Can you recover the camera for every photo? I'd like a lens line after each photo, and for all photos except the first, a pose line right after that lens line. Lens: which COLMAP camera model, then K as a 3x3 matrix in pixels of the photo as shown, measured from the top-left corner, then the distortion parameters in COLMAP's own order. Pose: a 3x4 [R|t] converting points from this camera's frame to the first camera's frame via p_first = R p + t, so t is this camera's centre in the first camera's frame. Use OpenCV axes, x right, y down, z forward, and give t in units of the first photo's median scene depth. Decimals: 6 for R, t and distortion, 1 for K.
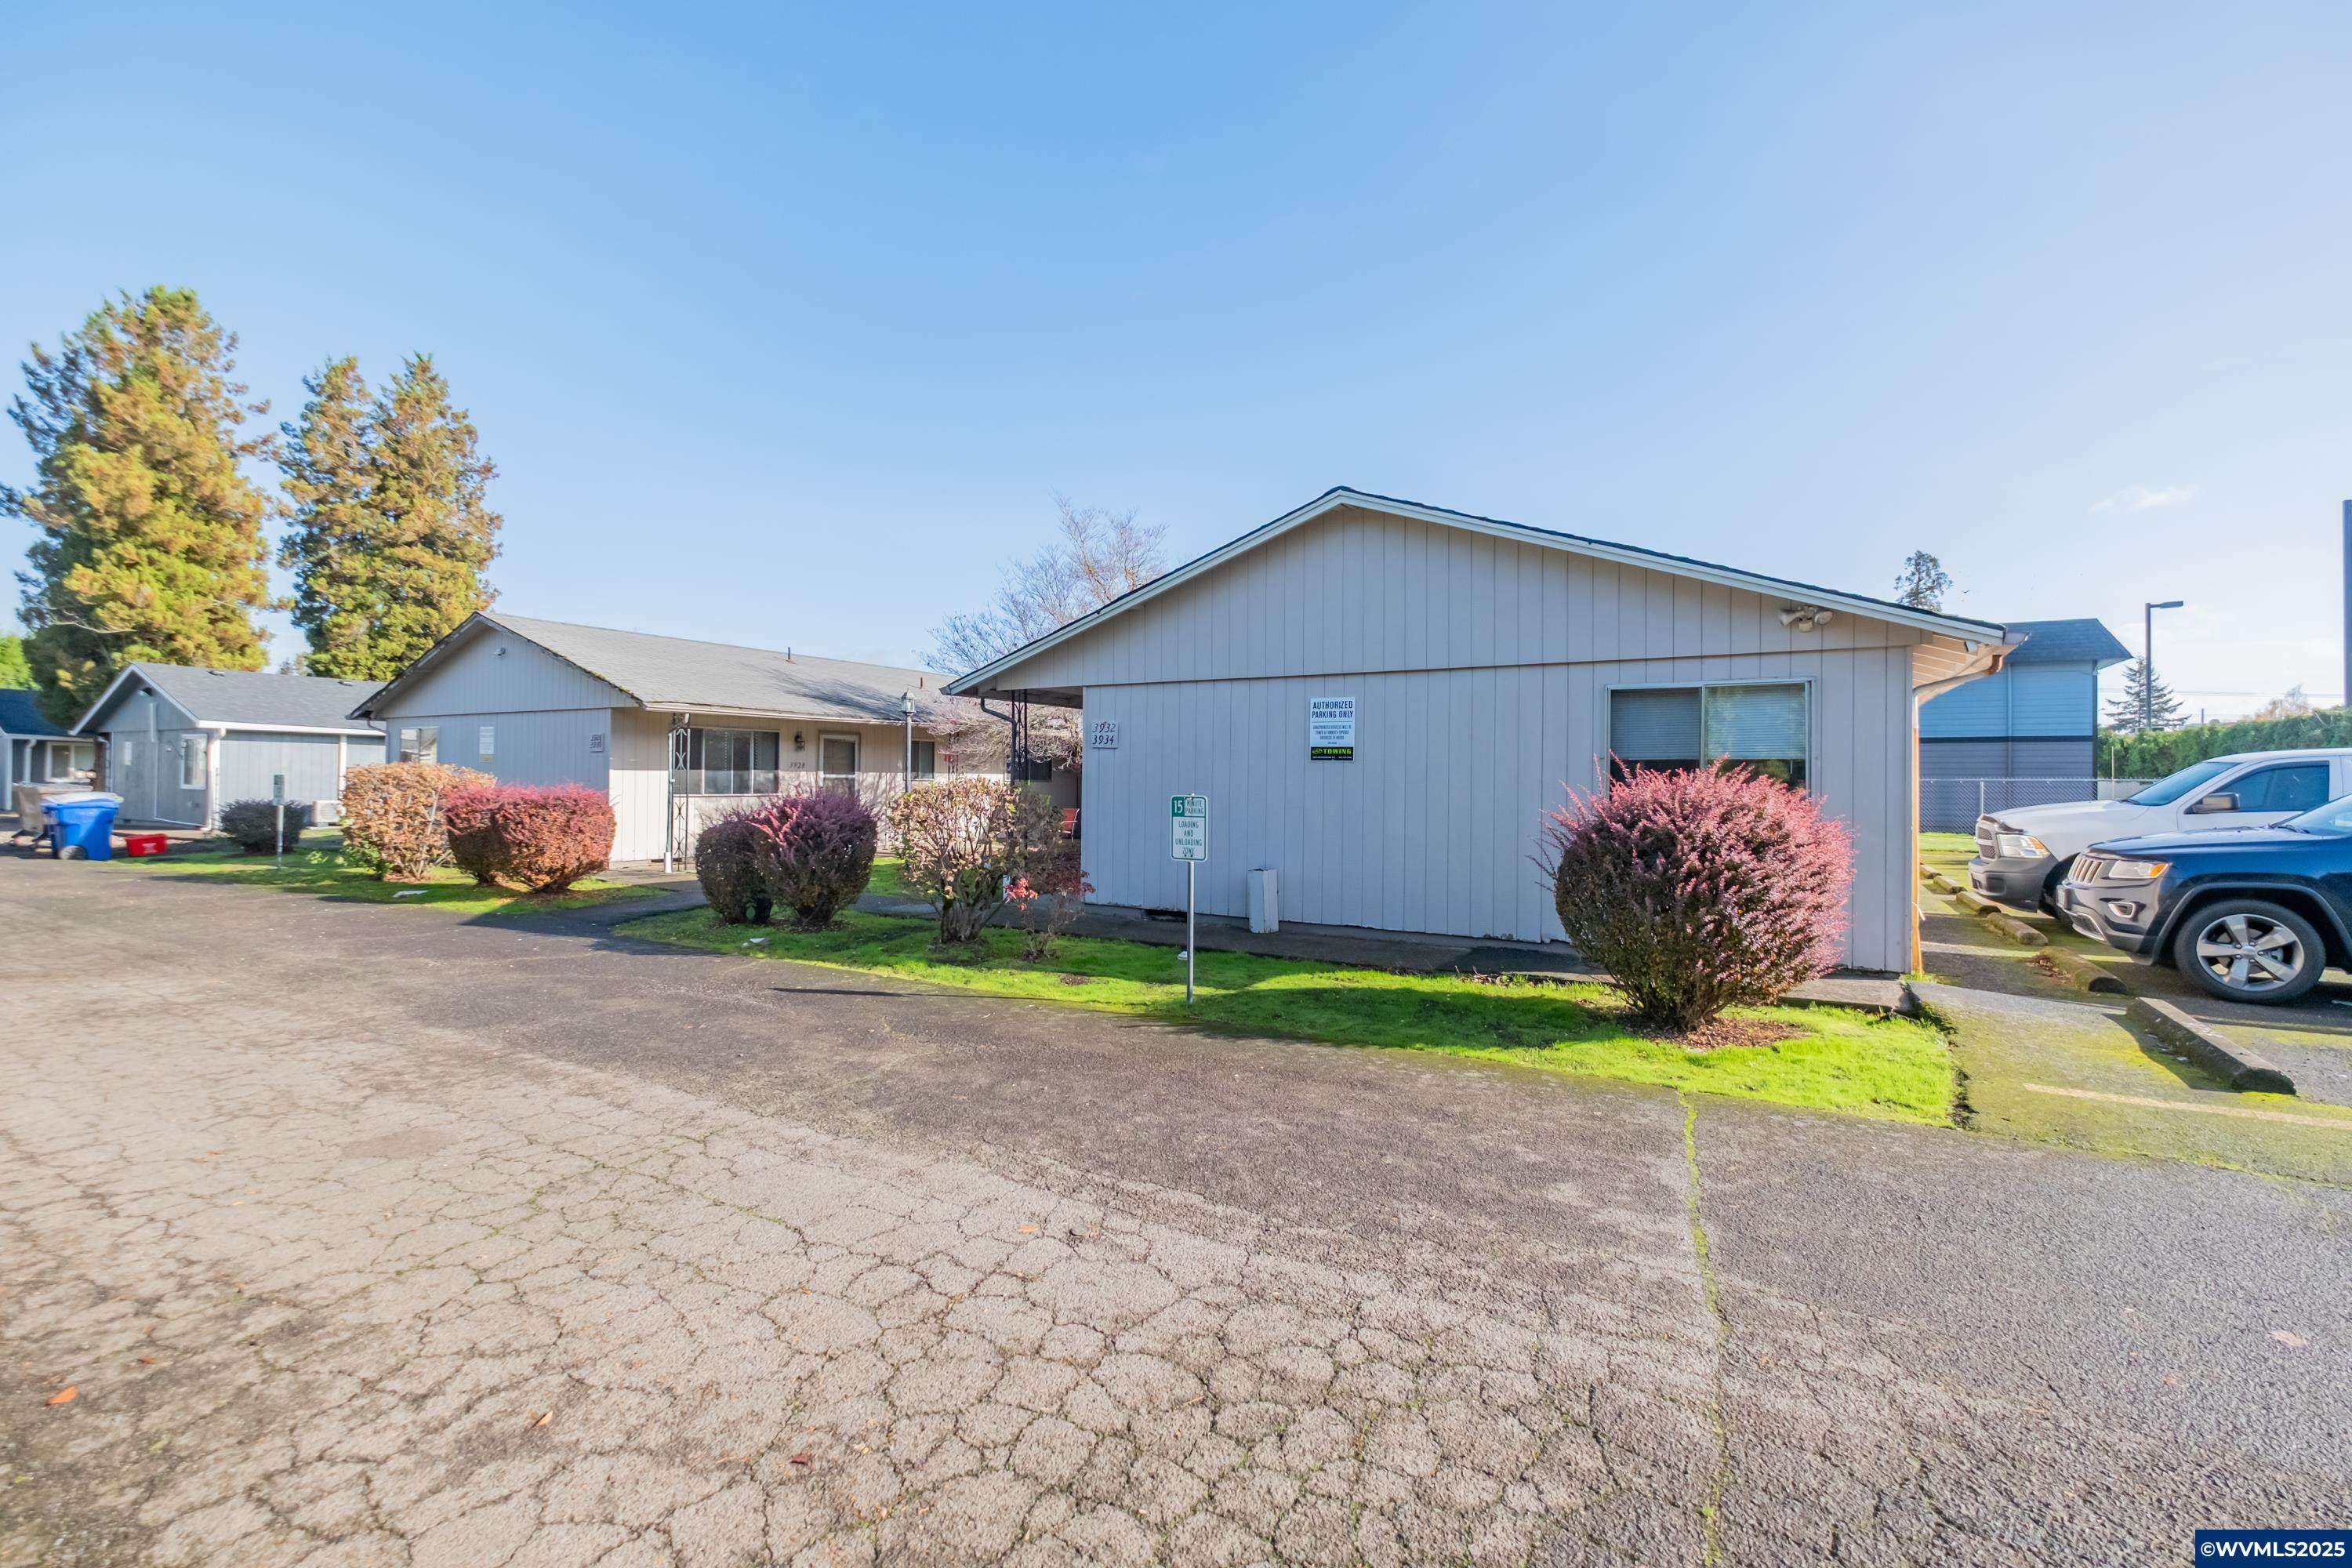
lens RADIAL K [[1022.2, 0, 1188.2], [0, 1022.2, 775.9], [0, 0, 1]] dist [0.005285, -0.005404]
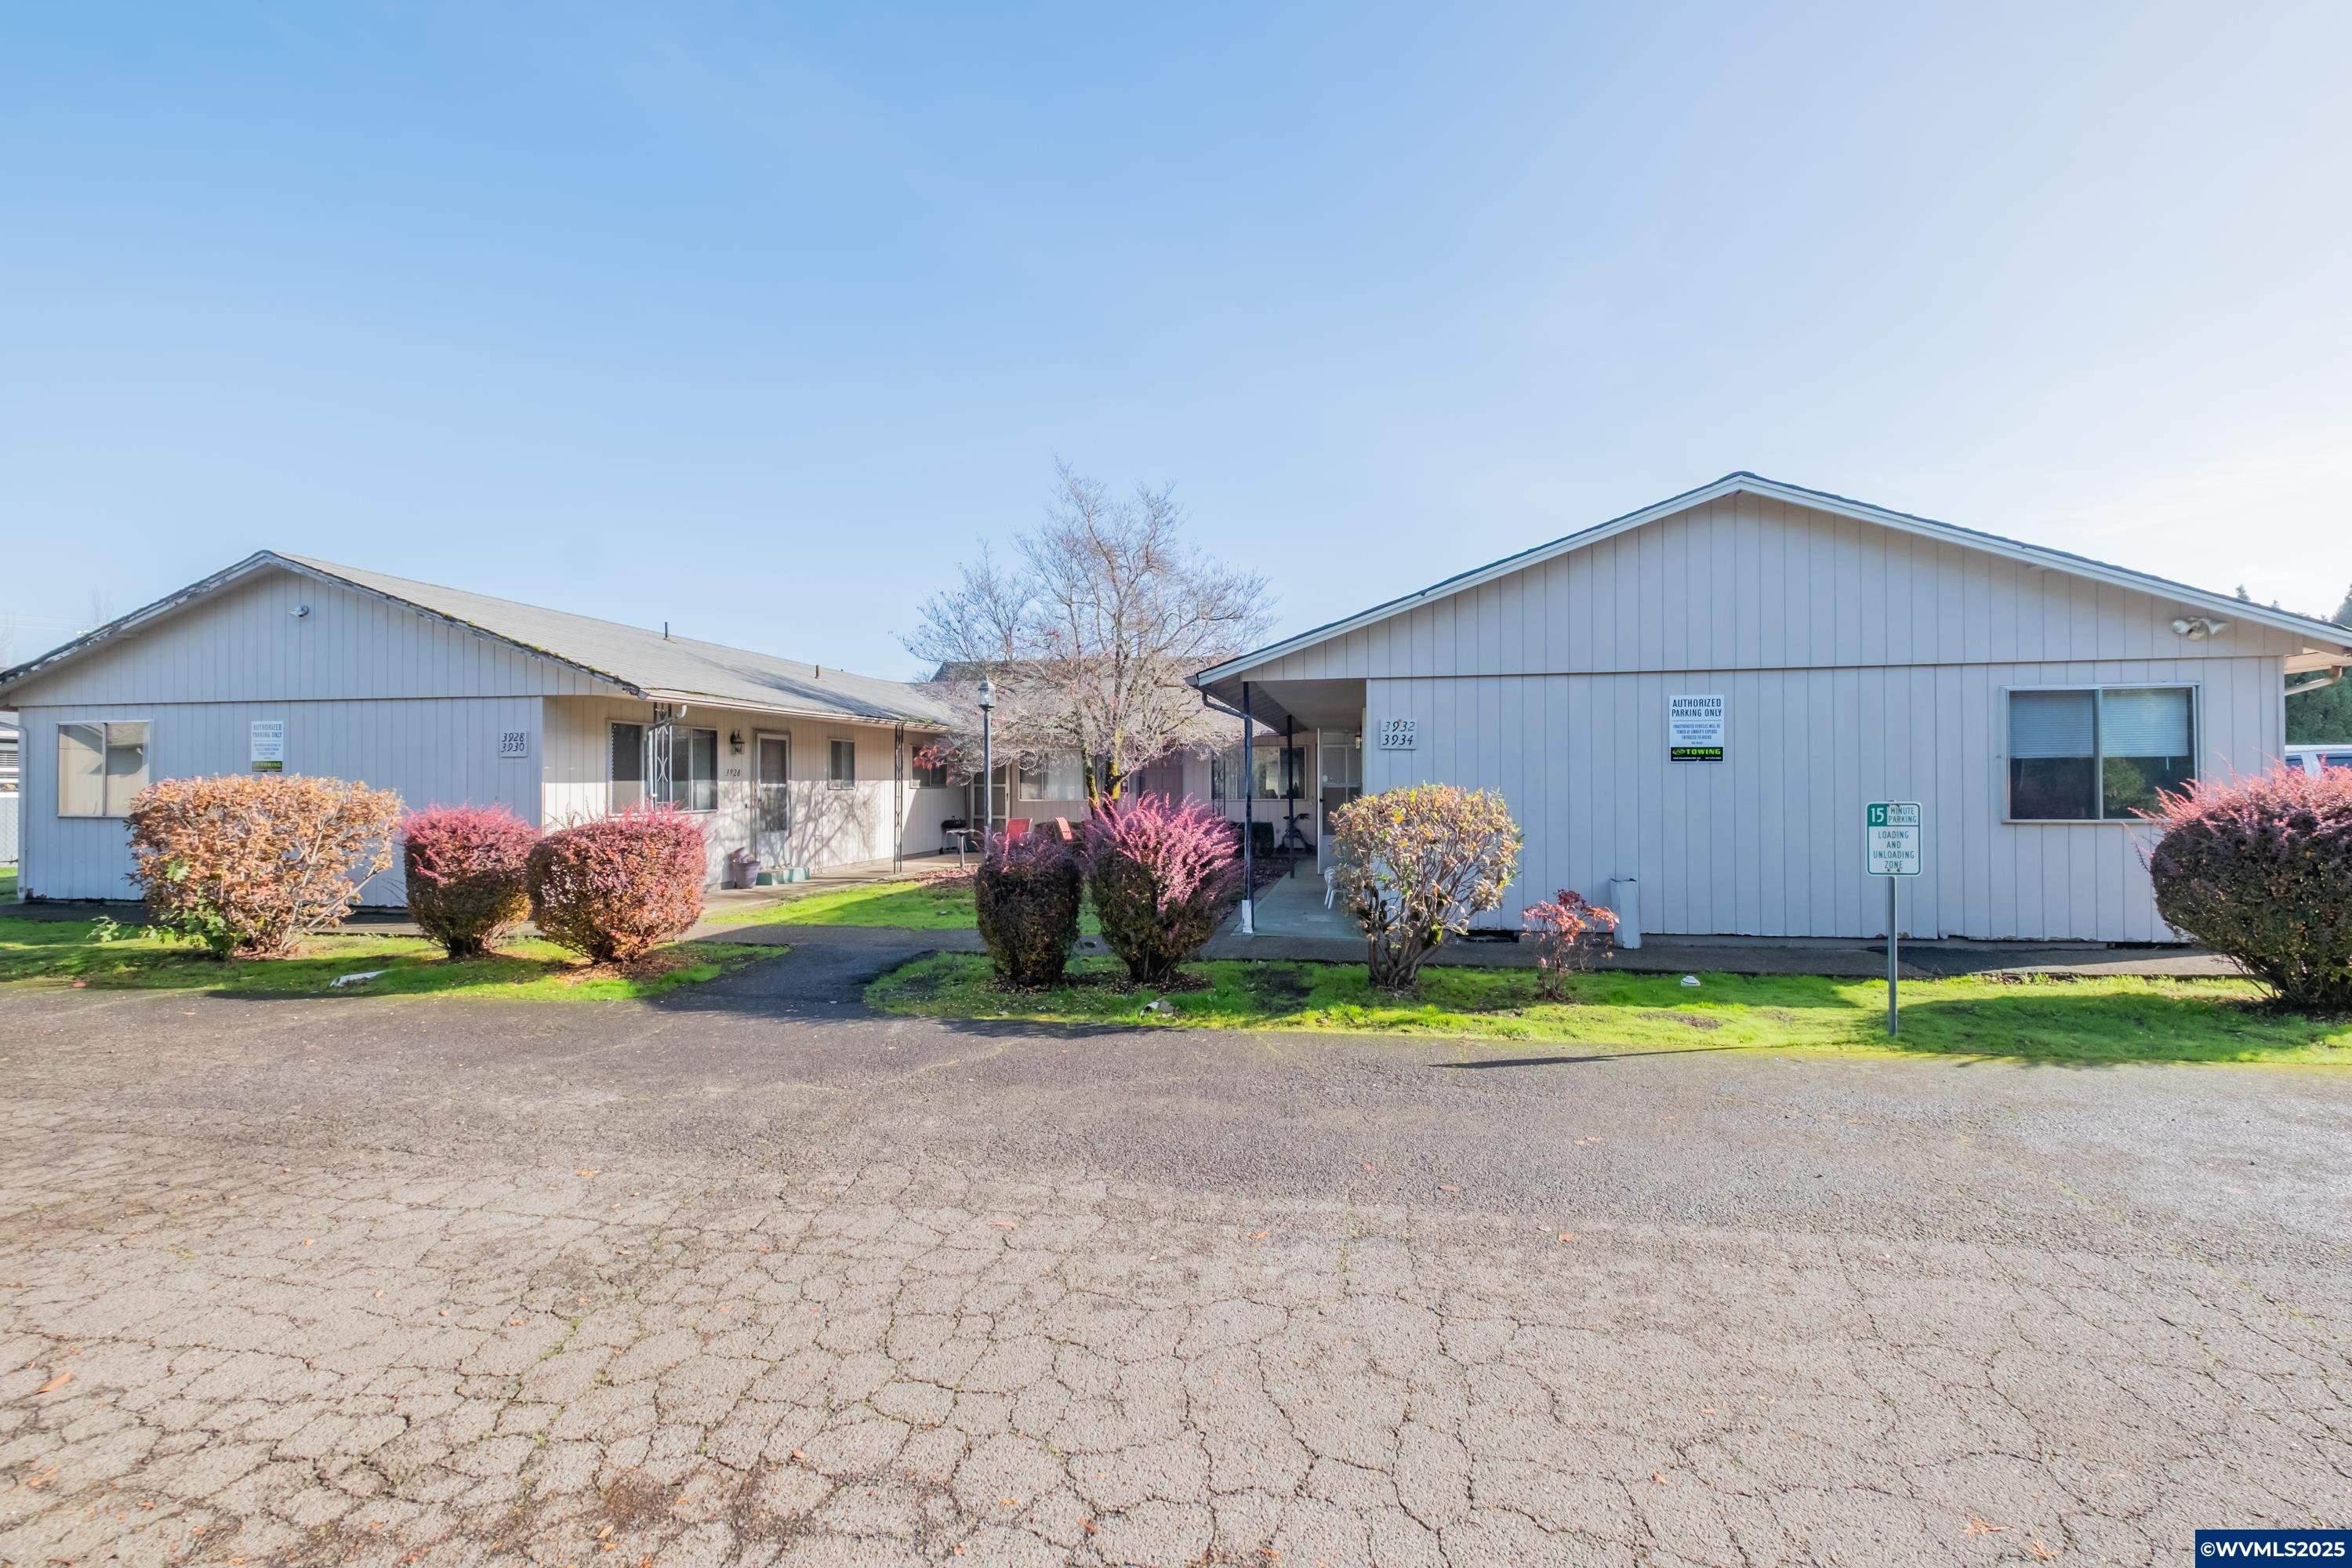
lens RADIAL K [[1022.2, 0, 1189.1], [0, 1022.2, 782.8], [0, 0, 1]] dist [0.005285, -0.005404]
pose [[0.937897, -0.014510, 0.346610, -0.284550], [0.012913, 0.999893, 0.006917, -0.003535], [-0.346673, -0.002011, 0.937984, 0.124360]]
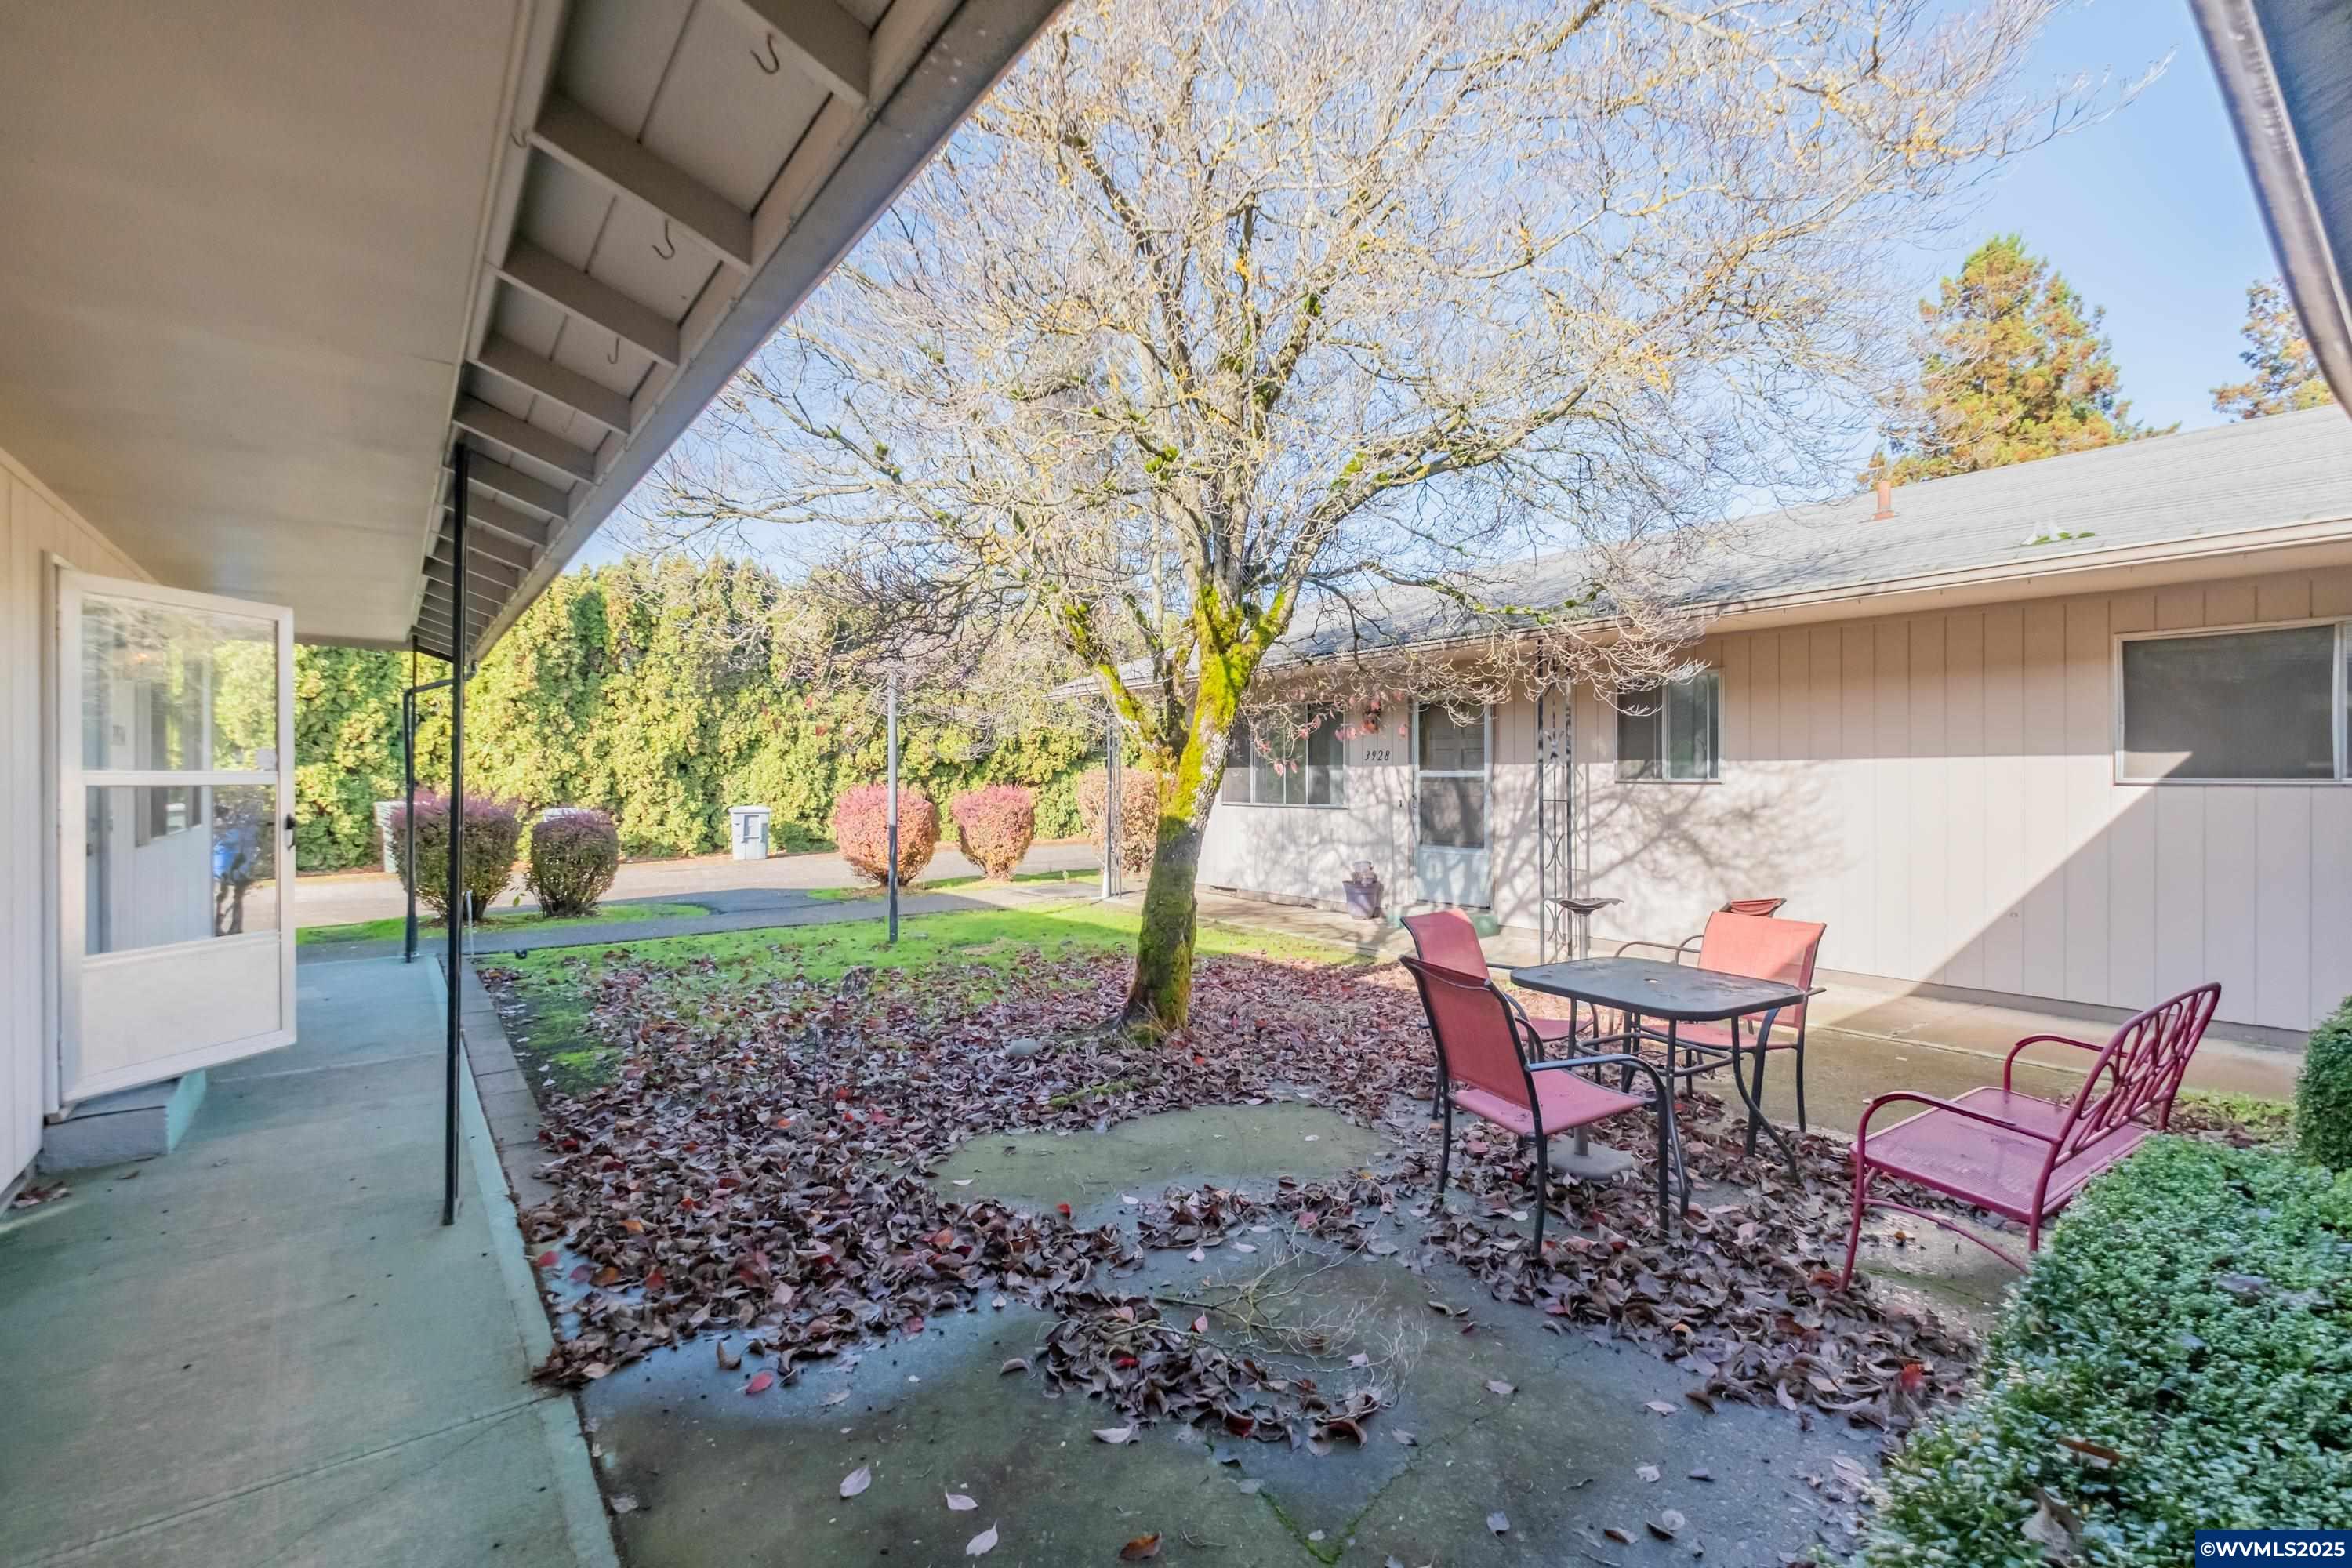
lens RADIAL K [[1022.2, 0, 1196.4], [0, 1022.2, 775.0], [0, 0, 1]] dist [0.005285, -0.005404]
pose [[-0.378558, -0.008740, -0.925536, 0.152908], [0.002281, 0.999944, -0.010376, 0.005069], [0.925575, -0.006039, -0.378517, 0.975329]]
